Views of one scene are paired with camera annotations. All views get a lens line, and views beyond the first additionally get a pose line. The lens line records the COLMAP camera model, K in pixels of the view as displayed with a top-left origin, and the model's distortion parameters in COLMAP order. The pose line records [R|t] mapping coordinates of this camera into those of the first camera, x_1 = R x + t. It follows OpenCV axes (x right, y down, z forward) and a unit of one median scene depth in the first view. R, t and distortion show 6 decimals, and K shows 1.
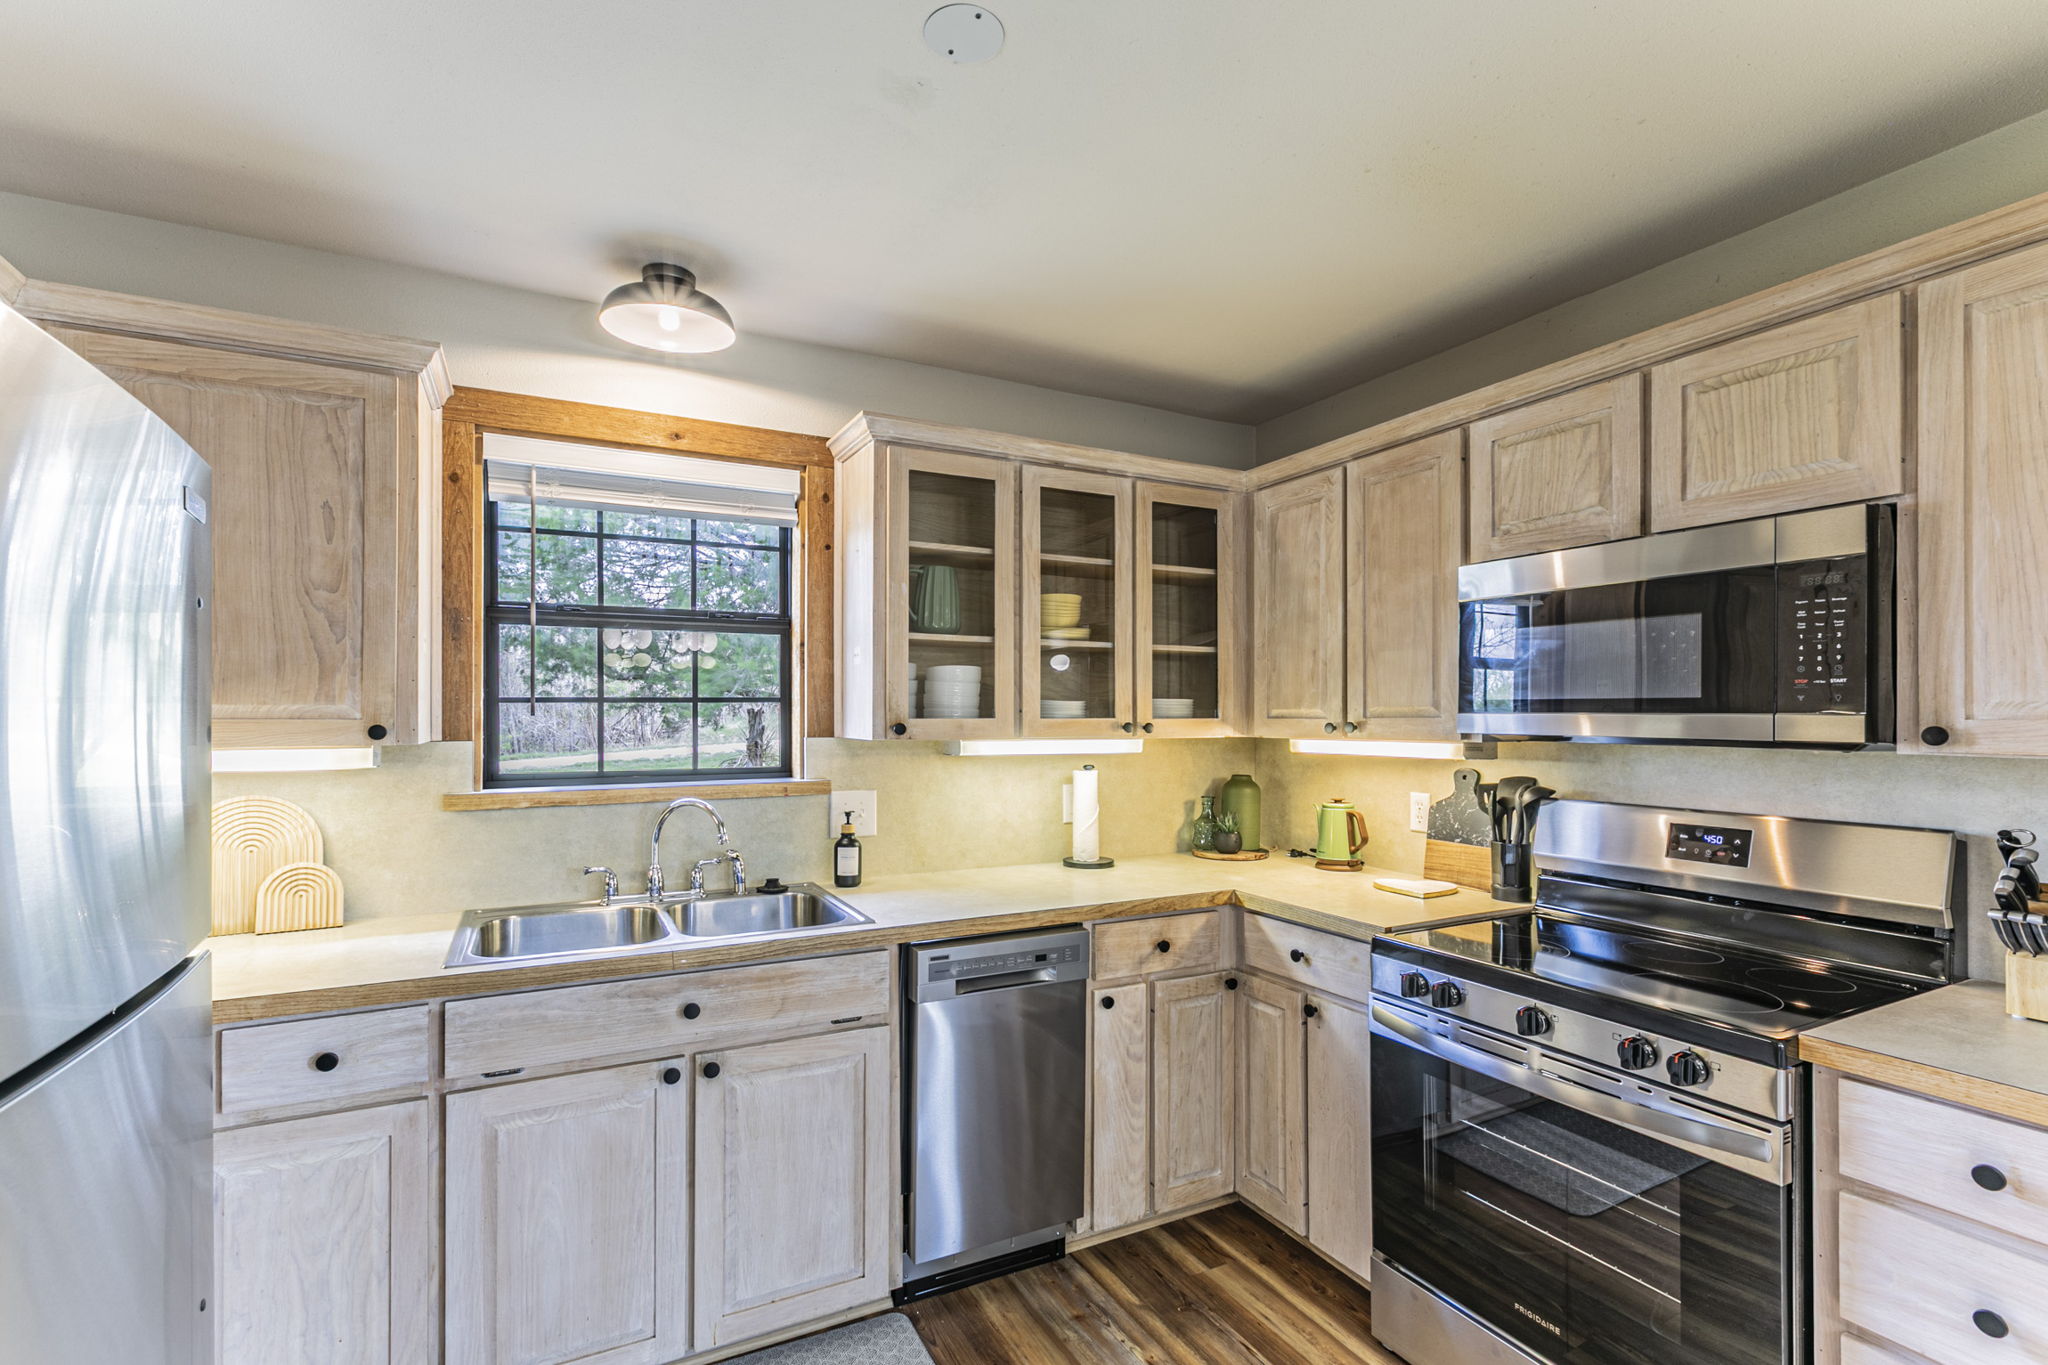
lens RADIAL K [[830.8, 0, 1009.1], [0, 830.8, 736.5], [0, 0, 1]] dist [-0.000521, 0.000346]
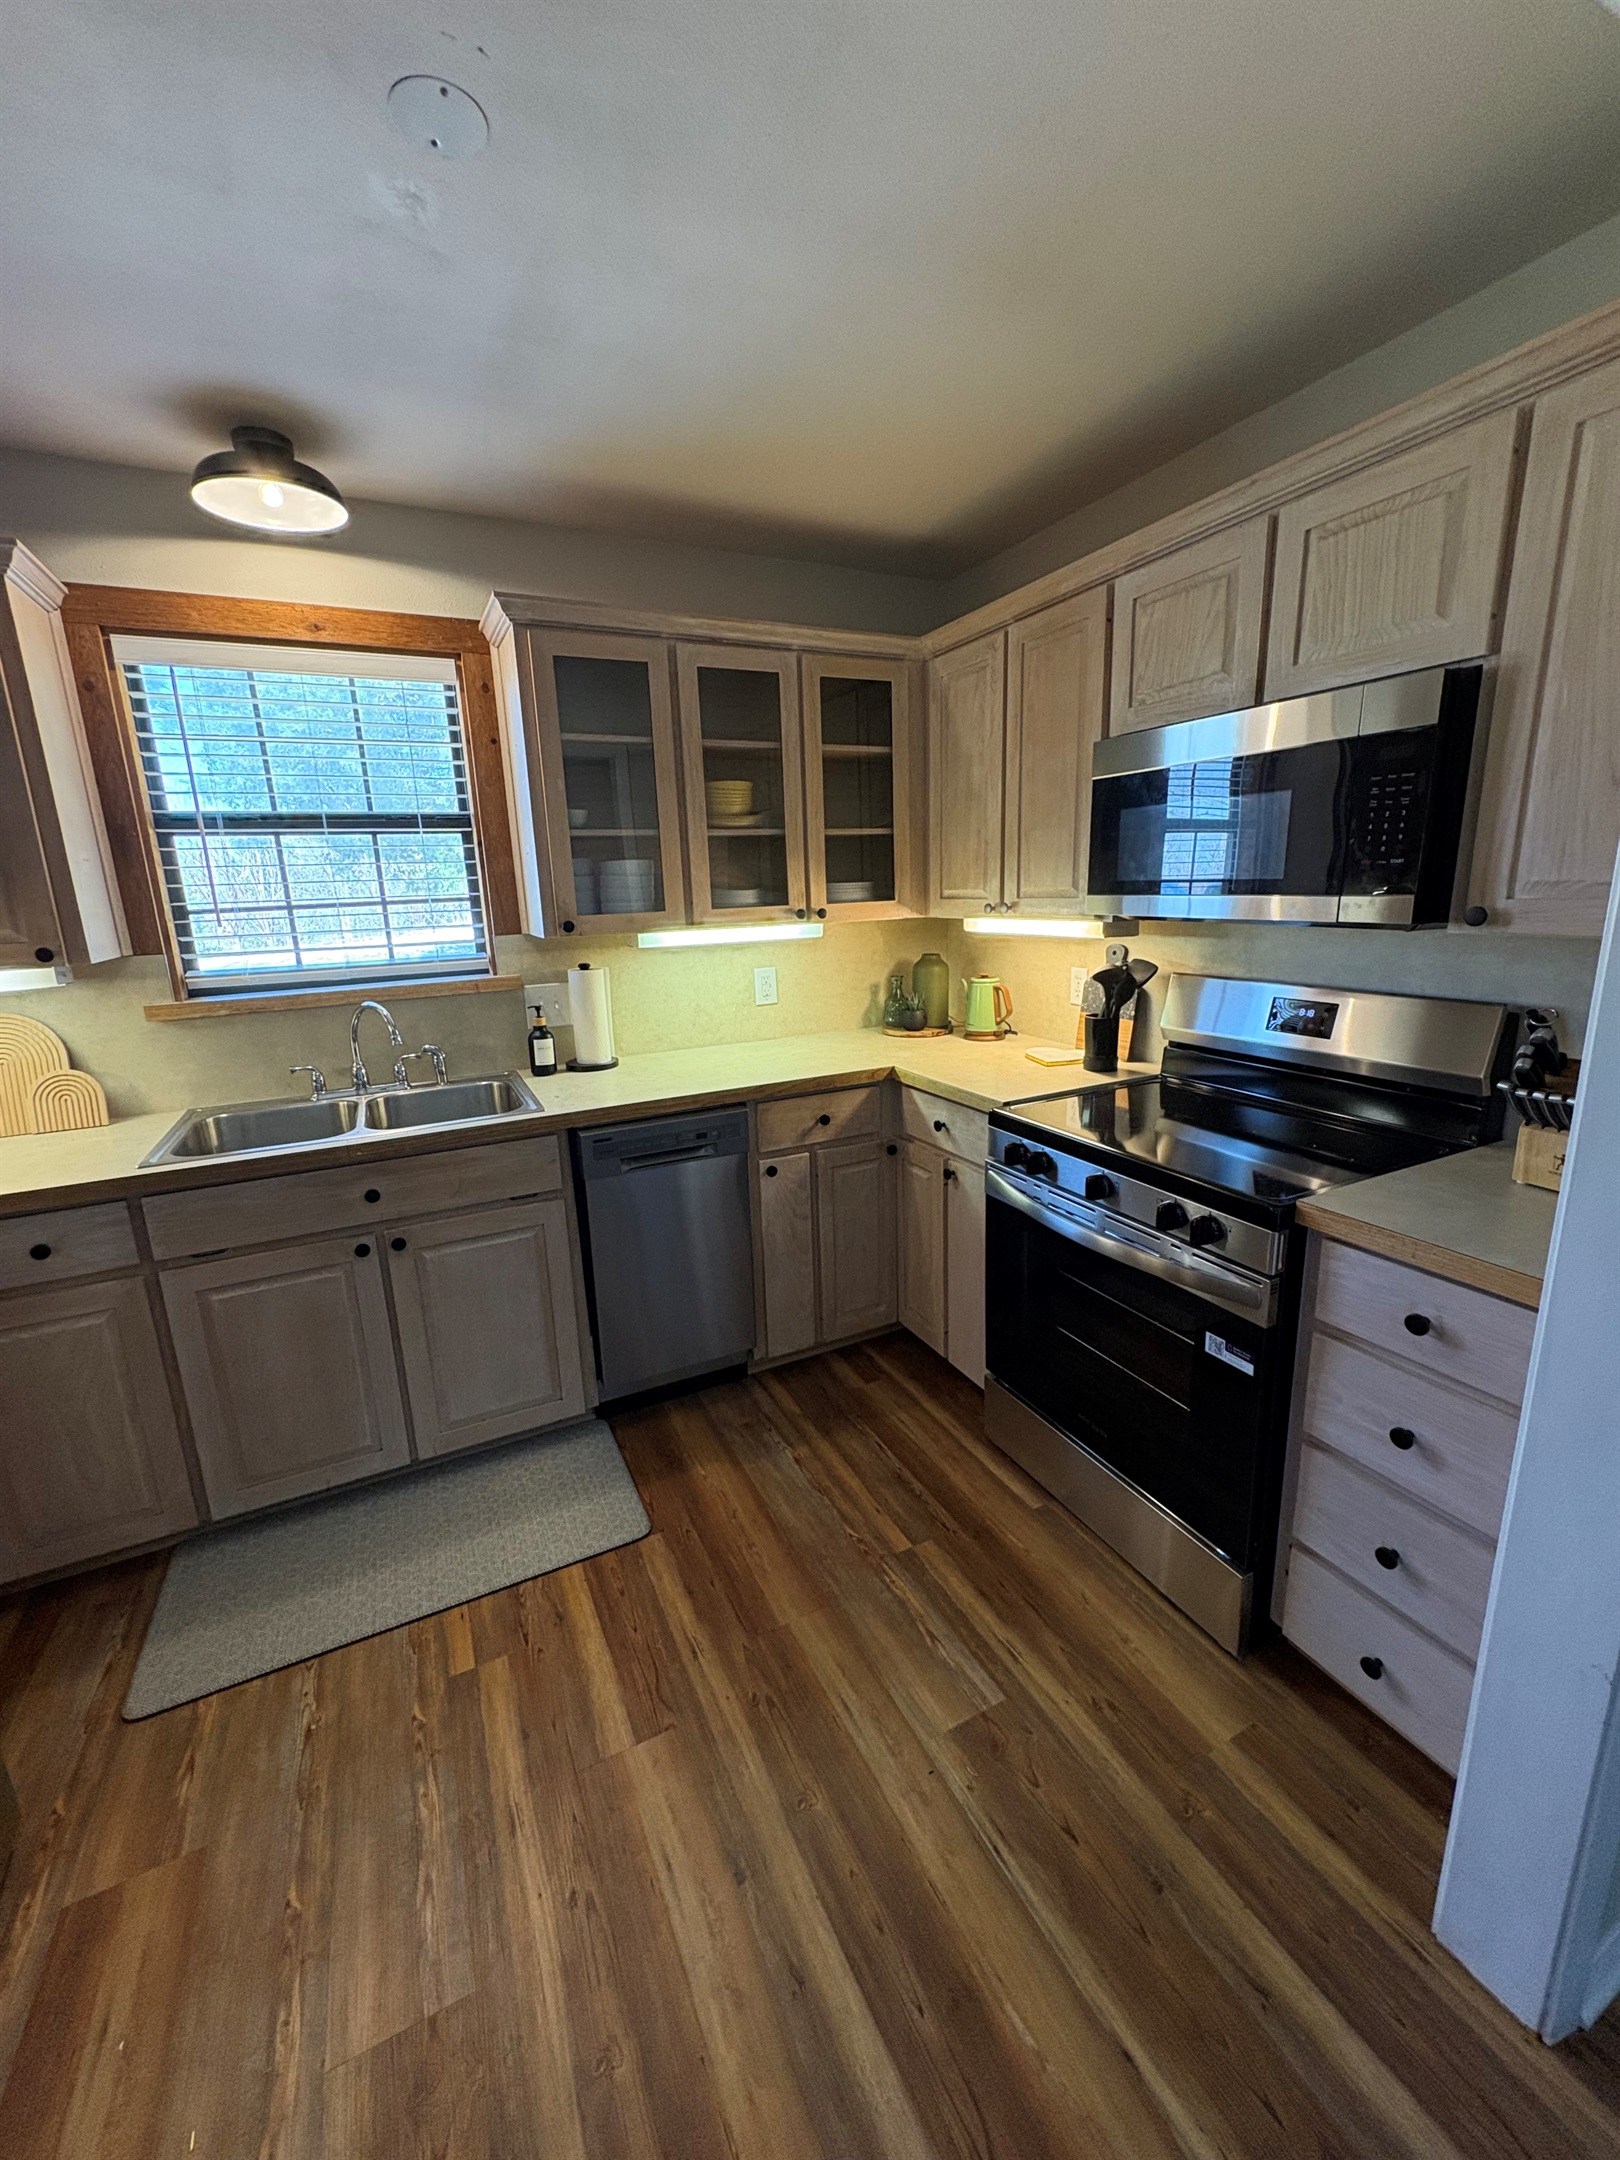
lens RADIAL K [[777.3, 0, 771.1], [0, 777.3, 1074.5], [0, 0, 1]] dist [0.001427, -0.000055]
pose [[0.999165, -0.033113, -0.023933, 0.144549], [0.037376, 0.977398, 0.208078, -0.021864], [0.016502, -0.208798, 0.977819, 0.011286]]
